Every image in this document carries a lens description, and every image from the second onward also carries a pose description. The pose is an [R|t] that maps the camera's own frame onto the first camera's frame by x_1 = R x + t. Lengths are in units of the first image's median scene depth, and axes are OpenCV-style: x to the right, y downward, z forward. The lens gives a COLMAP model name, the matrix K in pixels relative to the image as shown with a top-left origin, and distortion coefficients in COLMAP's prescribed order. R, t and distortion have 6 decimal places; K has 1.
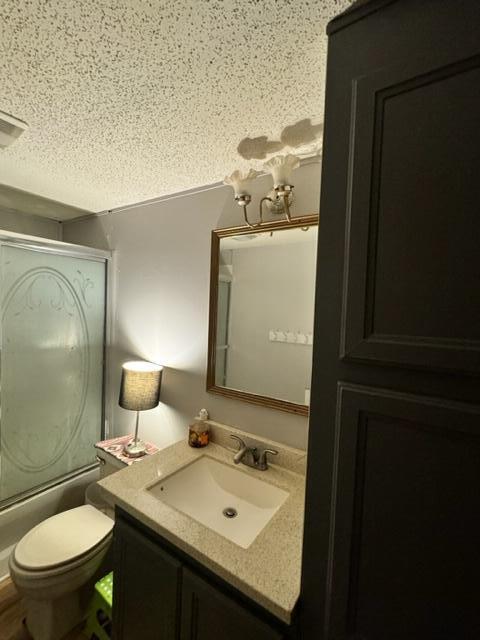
lens RADIAL K [[286.0, 0, 240.0], [0, 286.0, 320.0], [0, 0, 1]] dist [-0.010514, 0.000473]
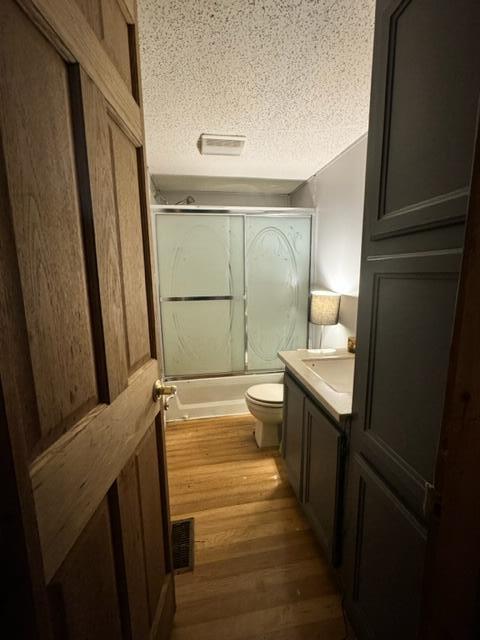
lens RADIAL K [[286.0, 0, 240.0], [0, 286.0, 320.0], [0, 0, 1]] dist [-0.010514, 0.000473]
pose [[0.664310, 0.074358, -0.743749, 0.362291], [0.009232, 0.994147, 0.107637, 0.135550], [0.747400, -0.078371, 0.659736, -0.149317]]
